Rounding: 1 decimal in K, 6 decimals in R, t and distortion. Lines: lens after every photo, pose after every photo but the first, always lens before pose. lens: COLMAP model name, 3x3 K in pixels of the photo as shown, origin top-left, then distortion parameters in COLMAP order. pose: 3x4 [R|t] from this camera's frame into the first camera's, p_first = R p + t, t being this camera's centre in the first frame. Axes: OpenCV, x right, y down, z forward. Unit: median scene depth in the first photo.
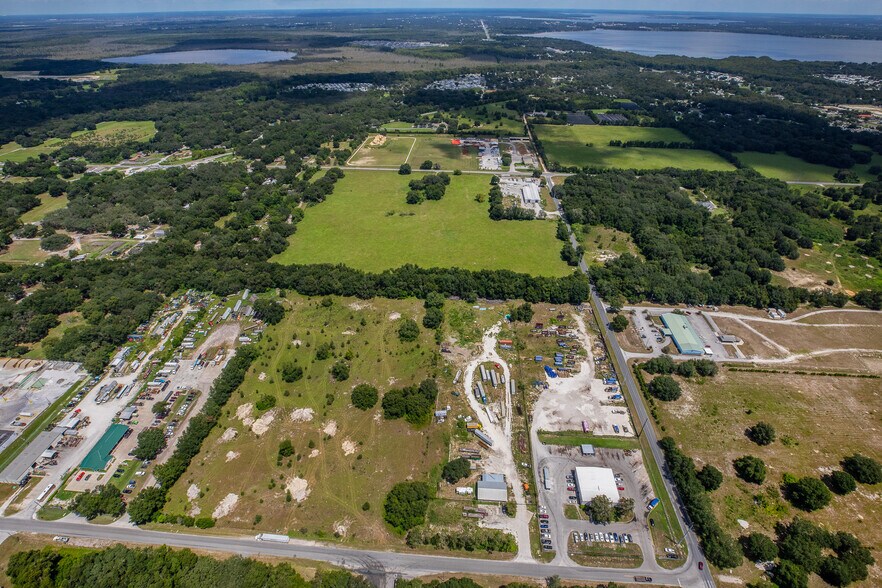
lens RADIAL K [[419.4, 0, 439.1], [0, 419.4, 295.4], [0, 0, 1]] dist [-0.043258, 0.012966]
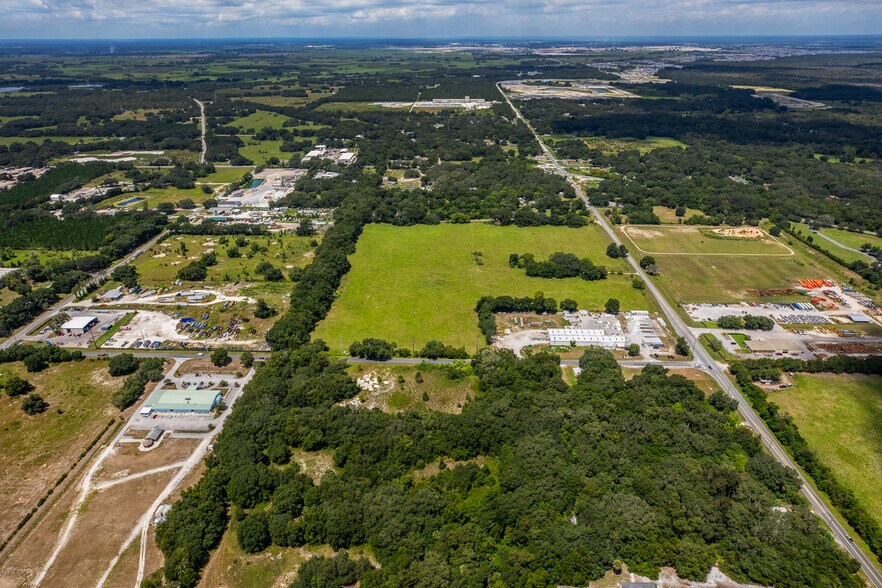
lens RADIAL K [[539.6, 0, 437.8], [0, 539.6, 293.1], [0, 0, 1]] dist [-0.015586, 0.018233]
pose [[0.043505, 0.438658, -0.897601, 1.006318], [-0.575346, 0.745508, 0.336444, -0.496703], [0.816752, 0.501794, 0.284813, 0.669128]]
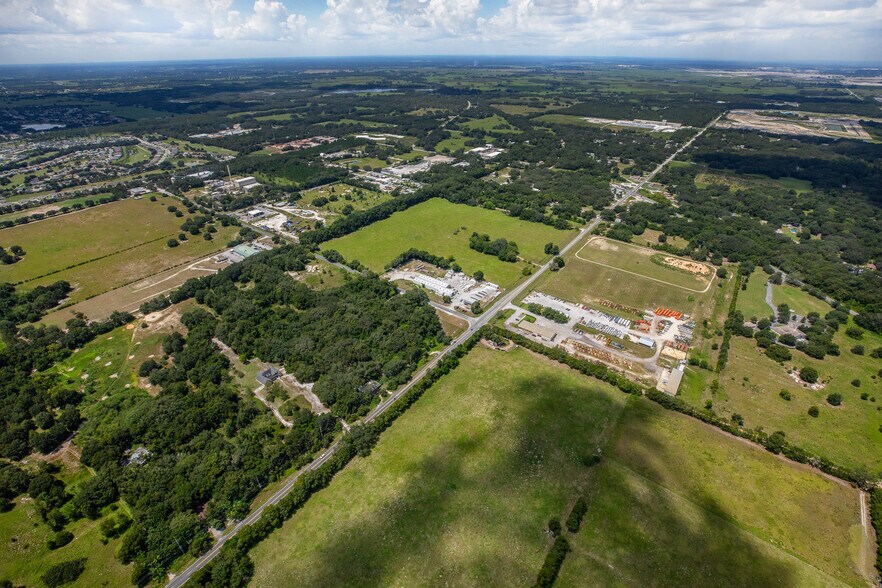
lens RADIAL K [[413.8, 0, 437.5], [0, 413.8, 294.7], [0, 0, 1]] dist [-0.042447, 0.012692]
pose [[-0.549133, 0.432145, -0.715334, 1.019703], [-0.481891, 0.535590, 0.693487, -1.007121], [0.682813, 0.725530, -0.085863, 1.266929]]
